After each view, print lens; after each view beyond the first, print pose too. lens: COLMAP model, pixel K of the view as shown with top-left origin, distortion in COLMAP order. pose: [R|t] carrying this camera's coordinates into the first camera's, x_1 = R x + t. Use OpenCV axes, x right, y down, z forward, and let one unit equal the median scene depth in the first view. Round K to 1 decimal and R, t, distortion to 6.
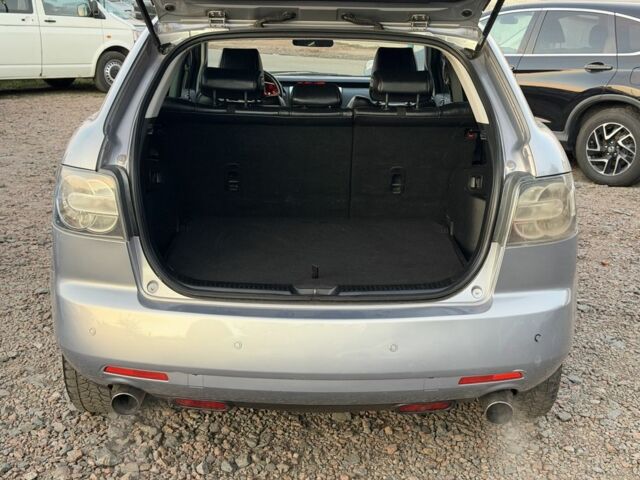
lens RADIAL K [[950.5, 0, 320.0], [0, 950.5, 240.0], [0, 0, 1]] dist [0.373032, -1.170107]
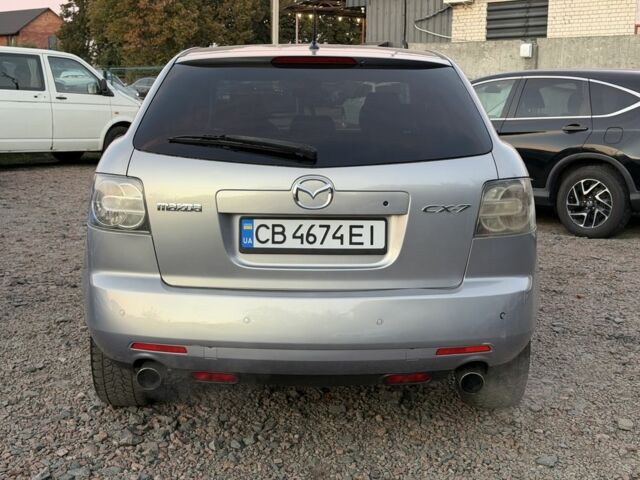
lens RADIAL K [[950.5, 0, 320.0], [0, 950.5, 240.0], [0, 0, 1]] dist [0.373032, -1.170107]
pose [[0.999981, -0.005907, 0.001959, 0.001578], [0.006056, 0.996120, -0.087802, 0.088414], [-0.001432, 0.087812, 0.996136, -0.134394]]
